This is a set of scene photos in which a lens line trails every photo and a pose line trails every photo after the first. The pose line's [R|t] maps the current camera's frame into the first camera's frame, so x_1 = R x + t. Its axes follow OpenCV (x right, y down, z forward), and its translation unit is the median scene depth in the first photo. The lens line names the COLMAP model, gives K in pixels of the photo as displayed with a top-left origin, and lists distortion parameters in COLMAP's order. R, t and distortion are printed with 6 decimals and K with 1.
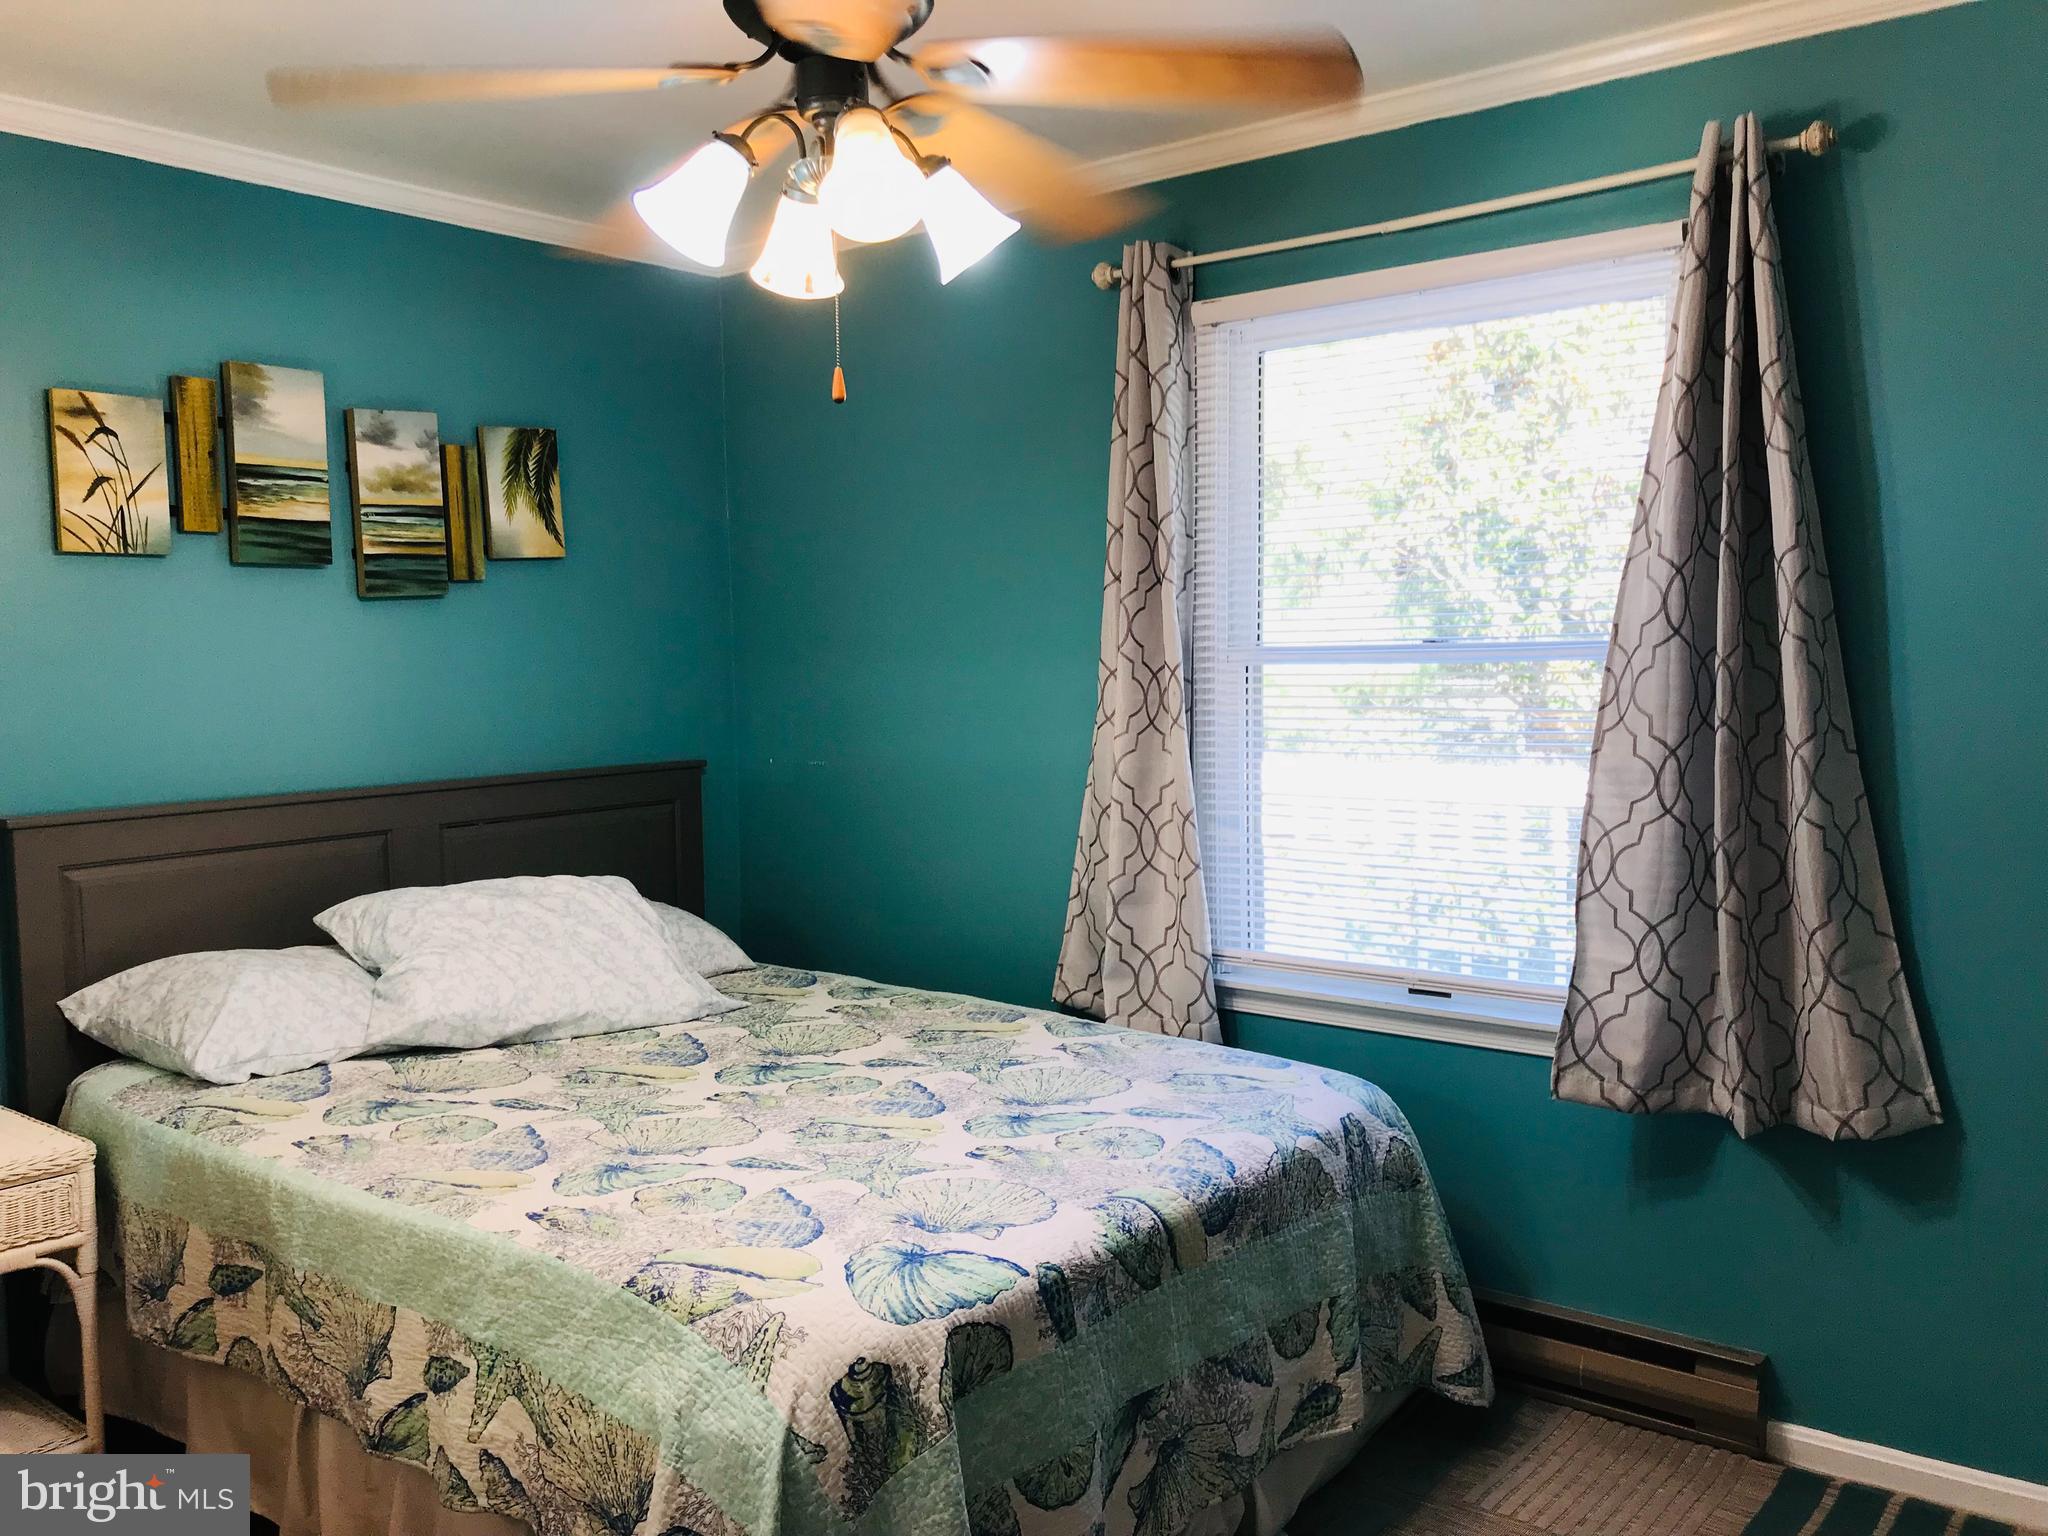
lens RADIAL K [[1751.2, 0, 1002.5], [0, 1751.2, 764.7], [0, 0, 1]] dist [0.113192, -0.084260]
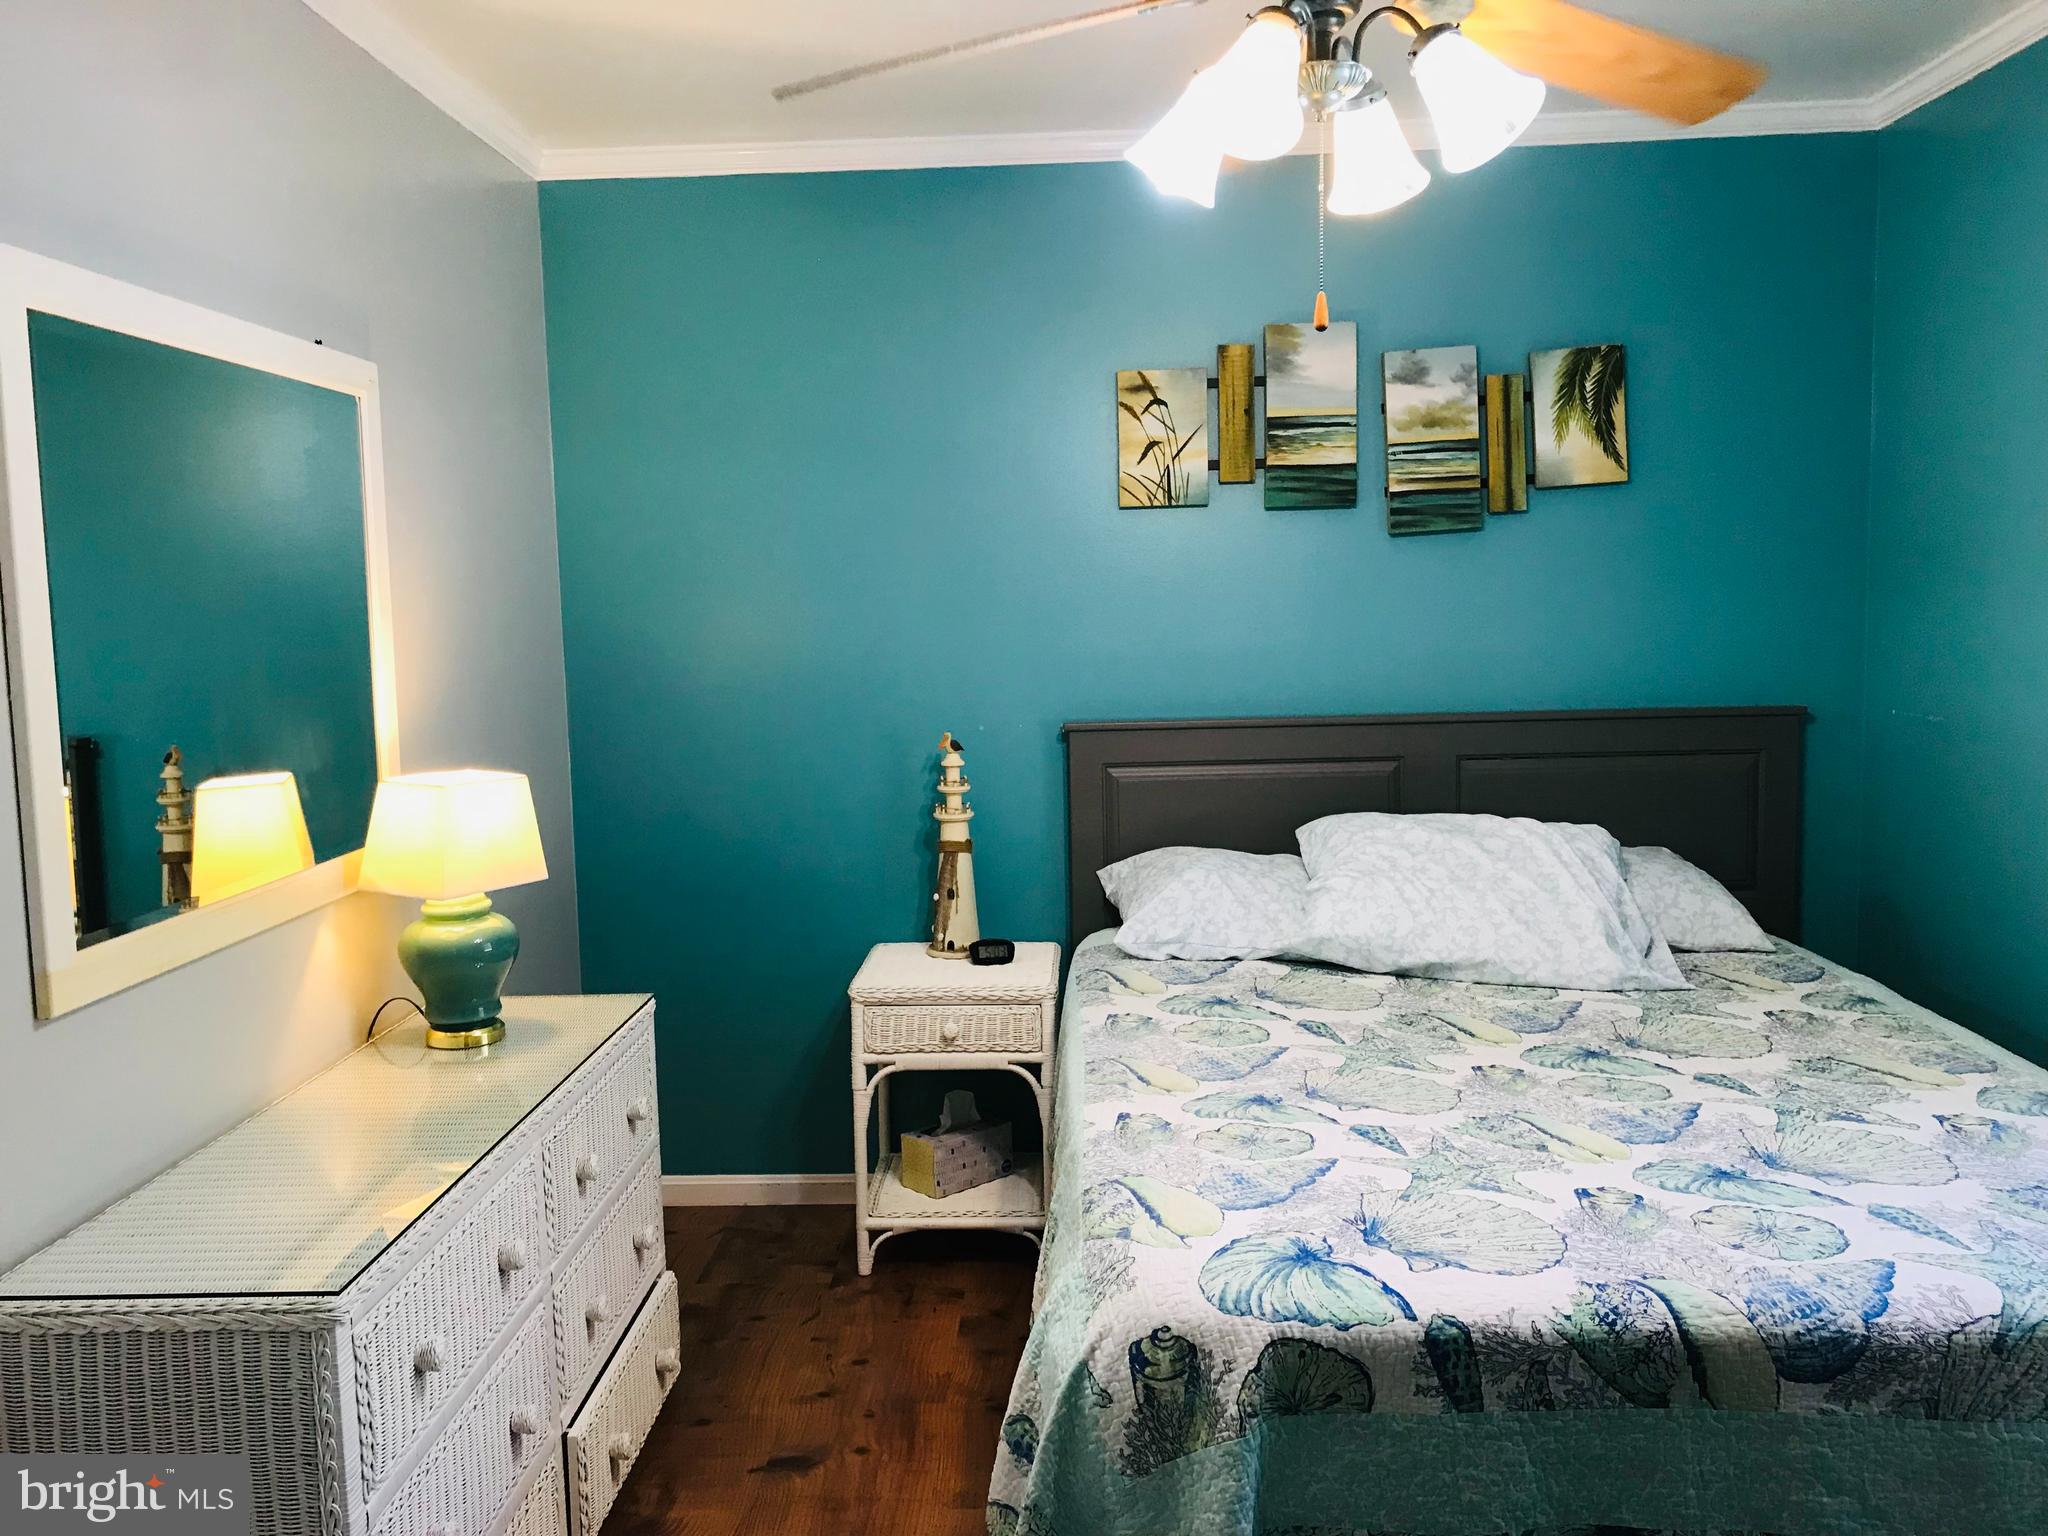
lens RADIAL K [[1751.2, 0, 1002.5], [0, 1751.2, 764.7], [0, 0, 1]] dist [0.113192, -0.084260]
pose [[0.604438, 0.086509, -0.791941, 0.387996], [-0.046298, 0.996221, 0.073488, -0.027600], [0.795305, -0.007753, 0.606159, 0.210545]]
